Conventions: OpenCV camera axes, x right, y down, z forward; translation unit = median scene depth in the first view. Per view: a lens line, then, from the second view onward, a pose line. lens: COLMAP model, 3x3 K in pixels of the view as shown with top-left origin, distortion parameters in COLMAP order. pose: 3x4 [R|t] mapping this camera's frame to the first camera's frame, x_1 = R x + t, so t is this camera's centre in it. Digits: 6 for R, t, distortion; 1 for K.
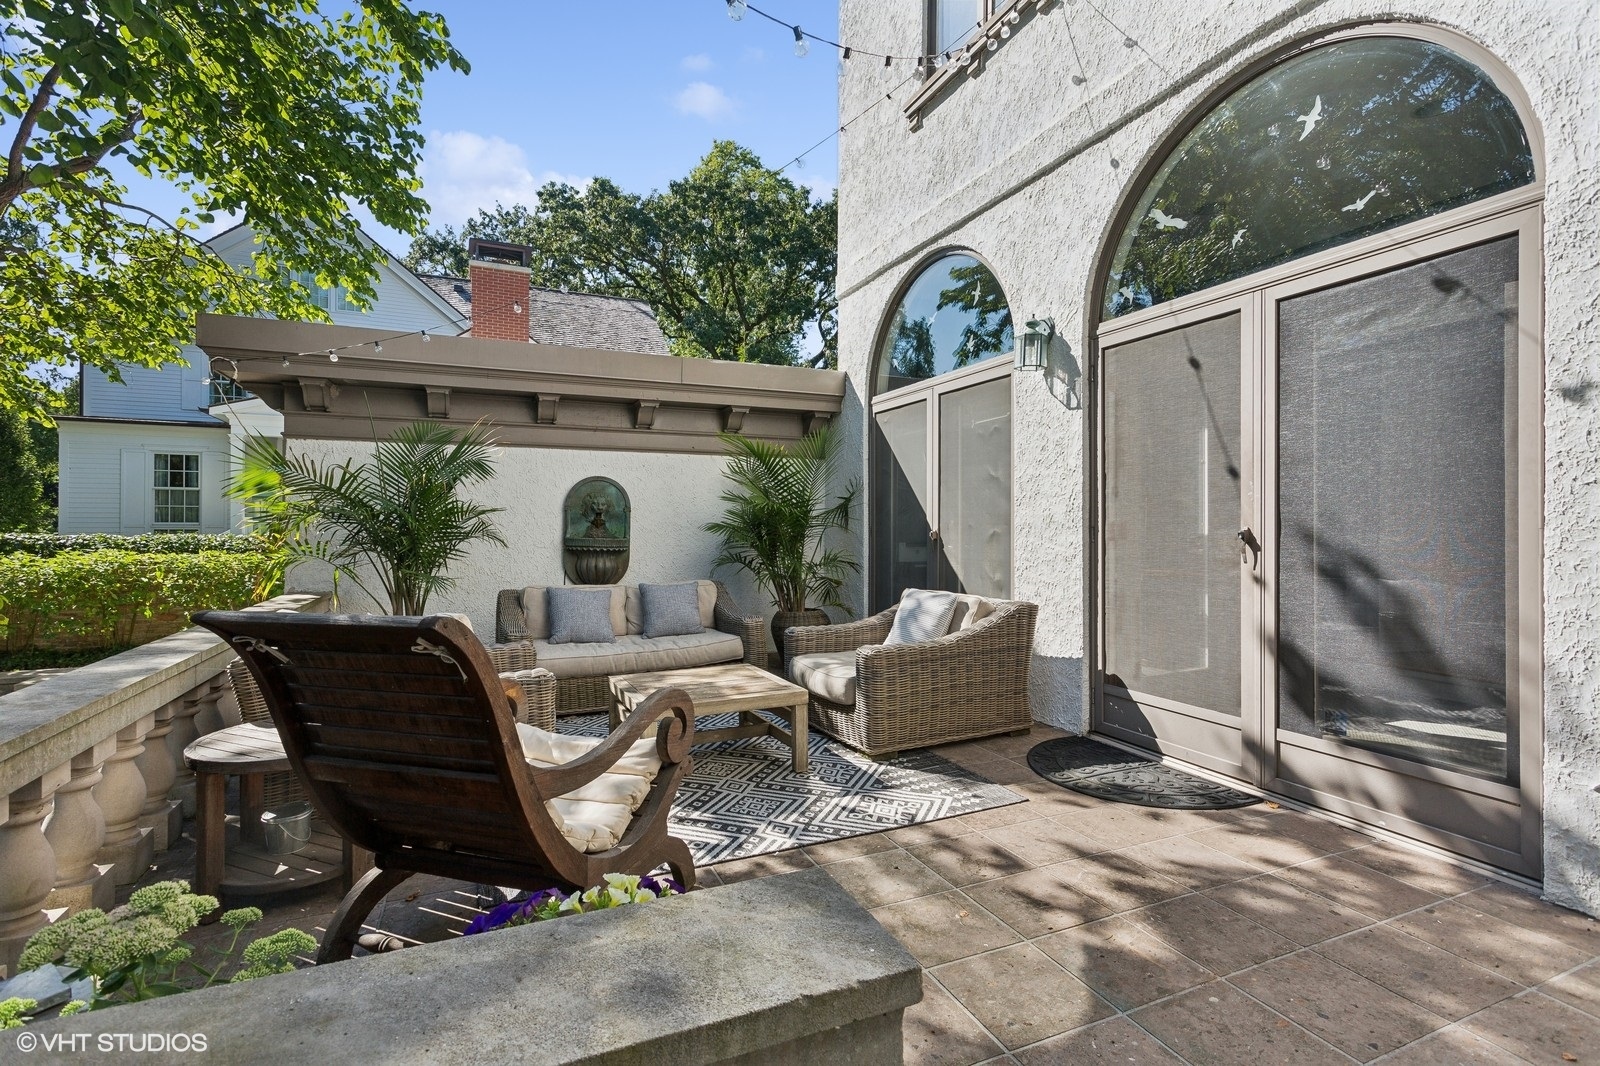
lens RADIAL K [[752.4, 0, 795.8], [0, 752.4, 532.6], [0, 0, 1]] dist [-0.000477, 0.000546]
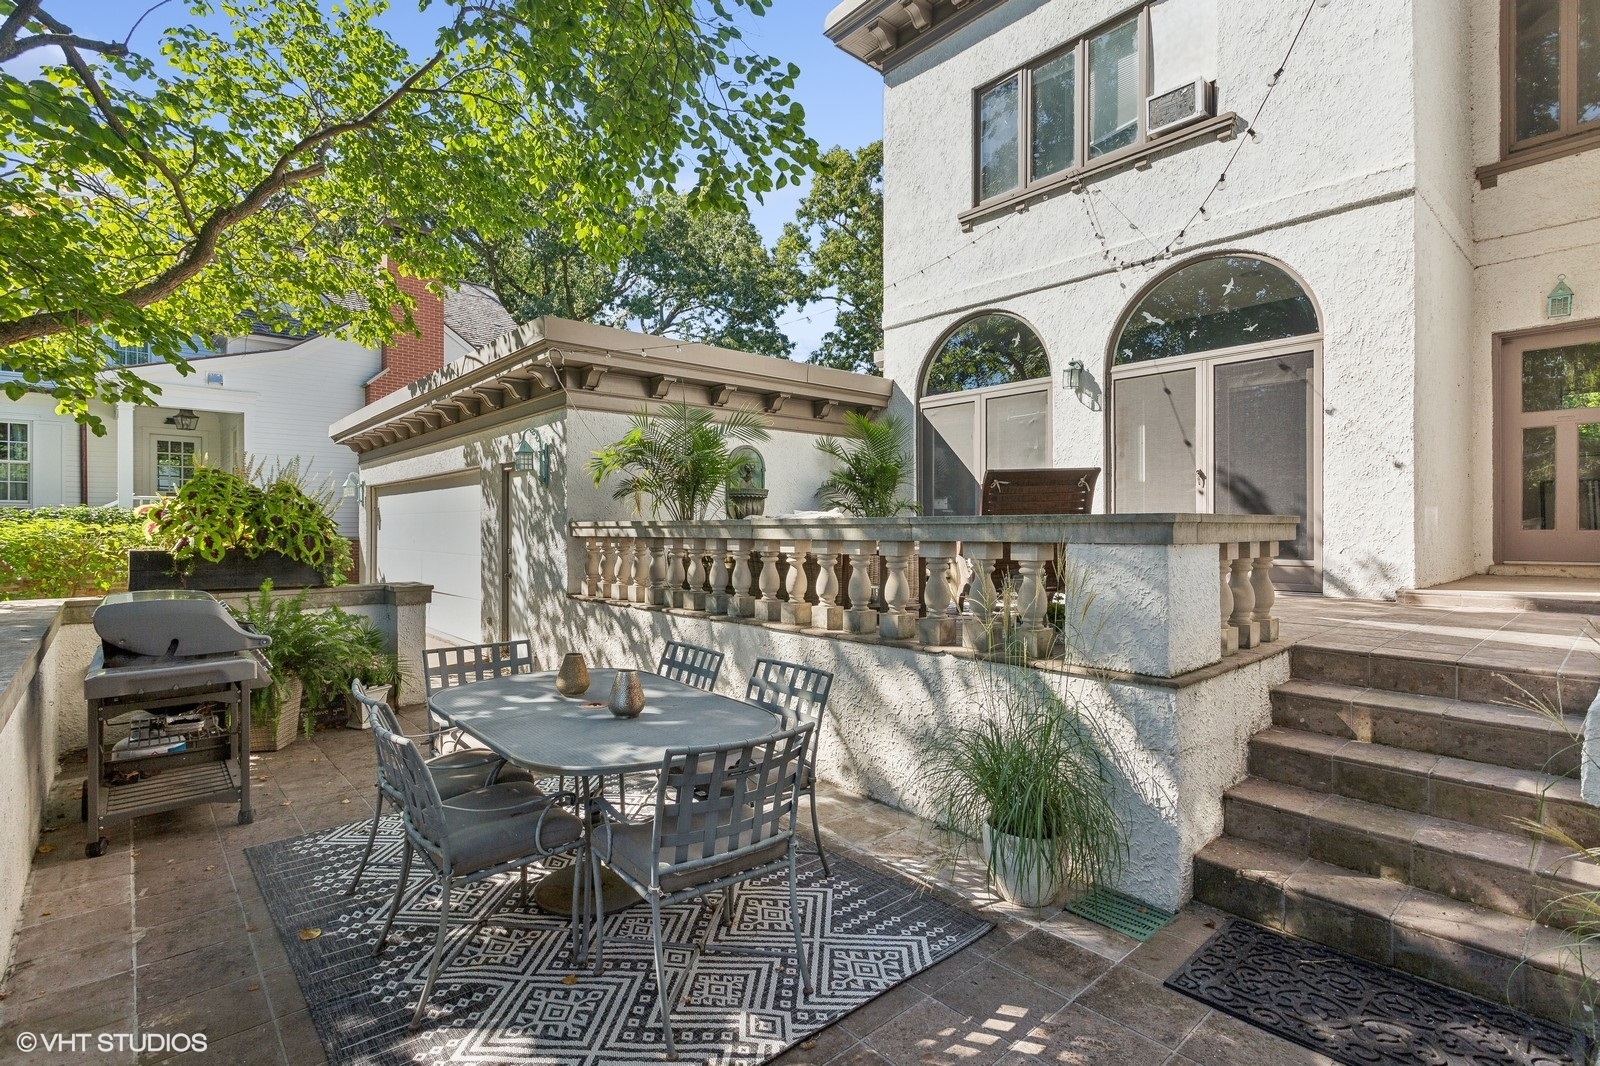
lens RADIAL K [[752.4, 0, 805.6], [0, 752.4, 533.0], [0, 0, 1]] dist [-0.000477, 0.000546]
pose [[0.952128, -0.004886, 0.305662, -0.867699], [0.004528, 0.999988, 0.001881, 0.128171], [-0.305667, -0.000407, 0.952138, -0.544819]]
